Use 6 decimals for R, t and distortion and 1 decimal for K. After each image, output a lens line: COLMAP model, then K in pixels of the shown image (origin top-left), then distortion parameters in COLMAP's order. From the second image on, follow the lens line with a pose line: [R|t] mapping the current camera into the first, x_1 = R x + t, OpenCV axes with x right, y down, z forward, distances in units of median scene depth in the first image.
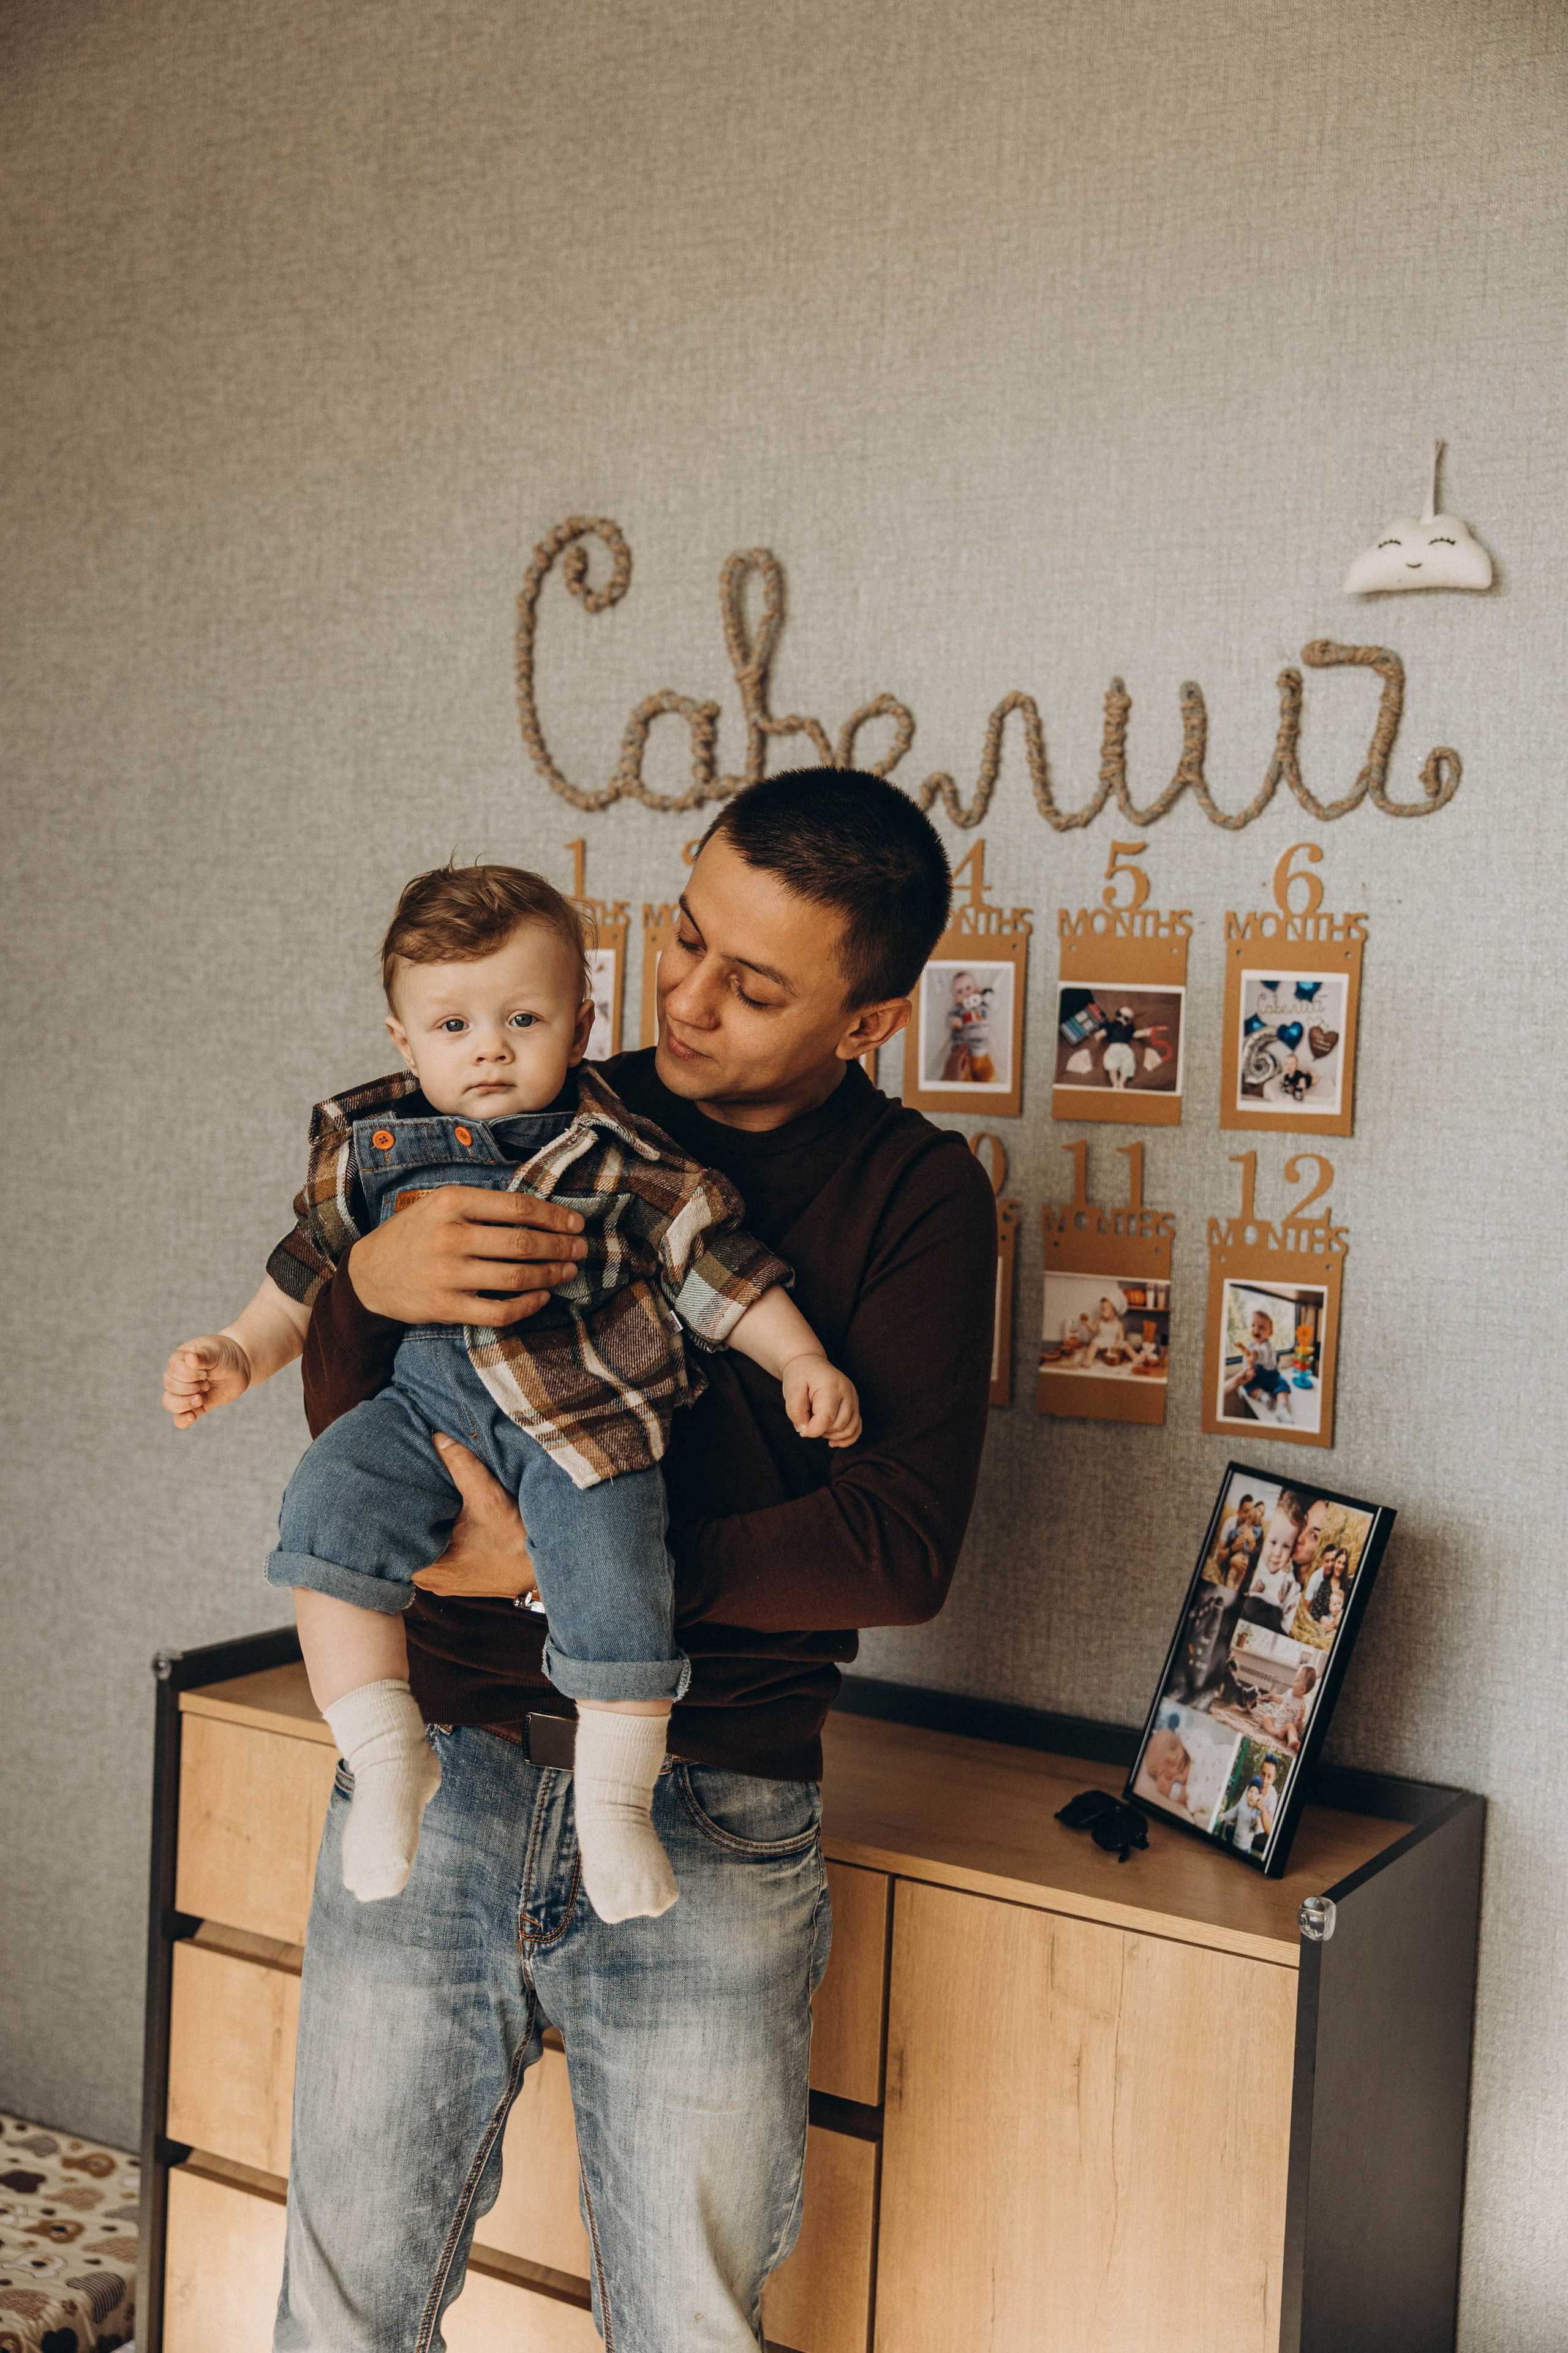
lens RADIAL K [[2702.2, 0, 822.5], [0, 2702.2, 1181.6], [0, 0, 1]] dist [0.008209, 0.013729]
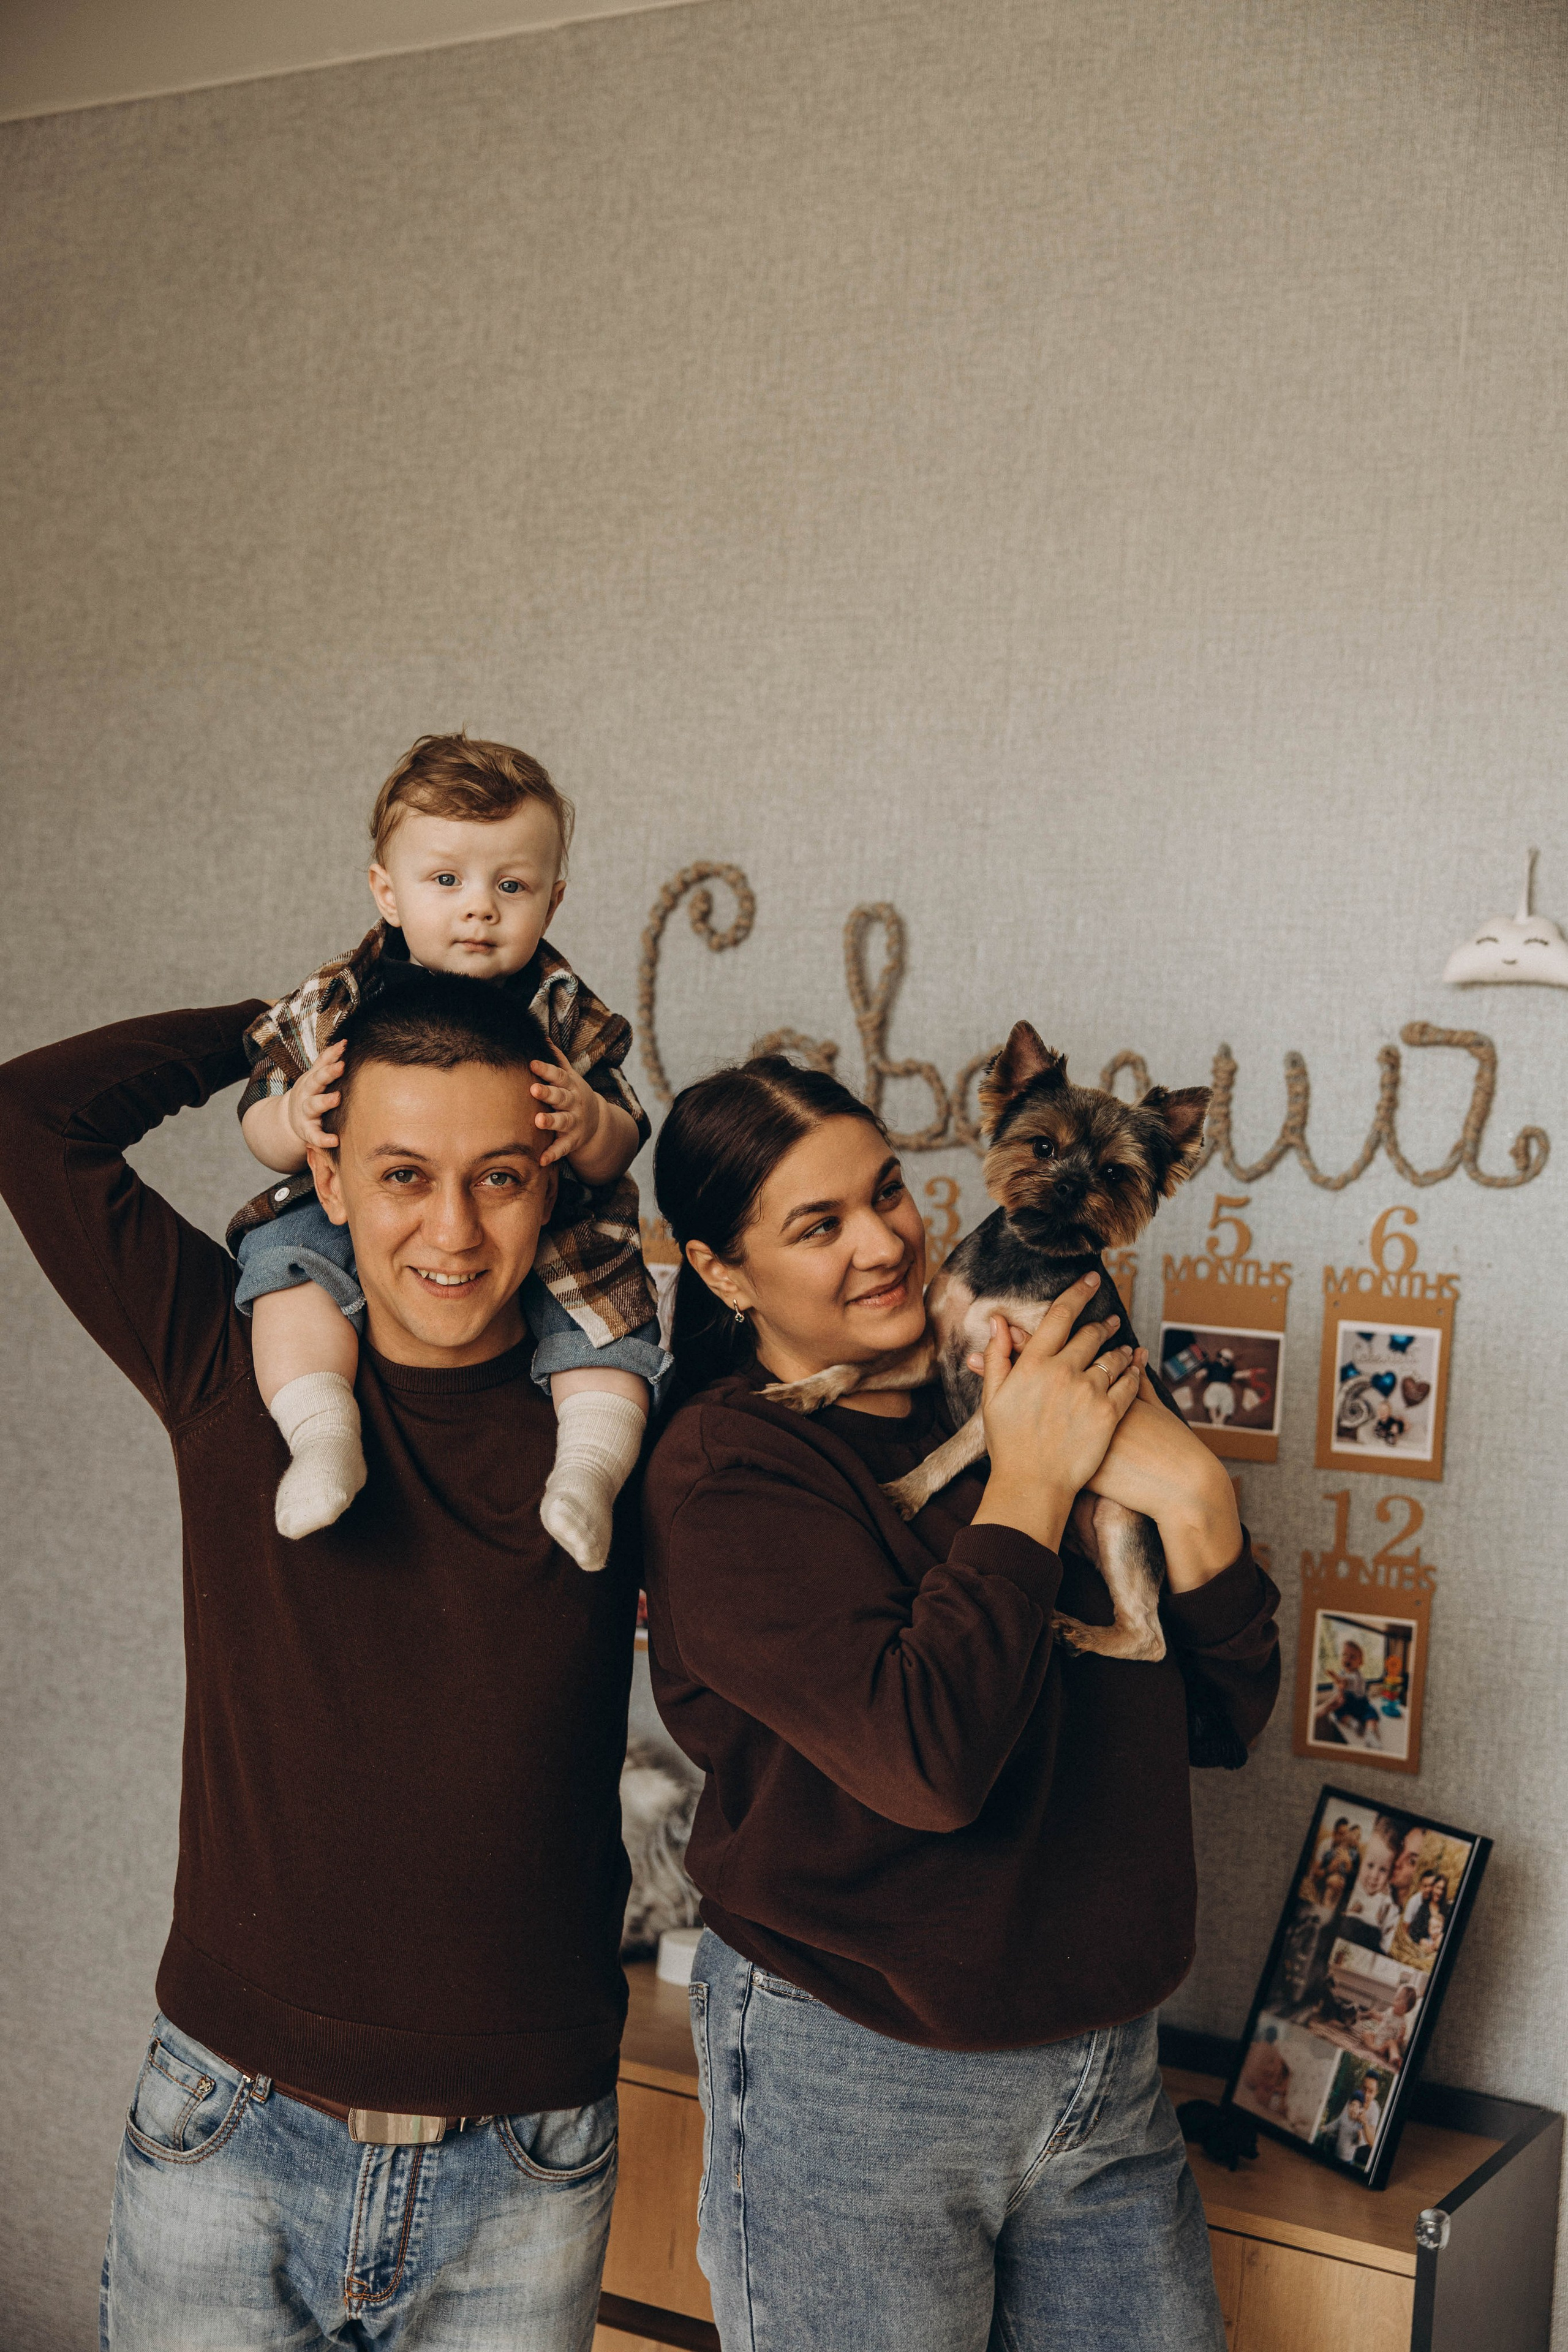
lens RADIAL K [[2898.6, 0, 796.3], [0, 2898.6, 1190.0], [0, 0, 1]] dist [0.025756, 0.000124]
pose [[0.999029, 0.031156, 0.031158, -0.094172], [-0.028785, 0.996856, -0.073826, -0.037323], [-0.033360, 0.072857, 0.996784, -0.140702]]
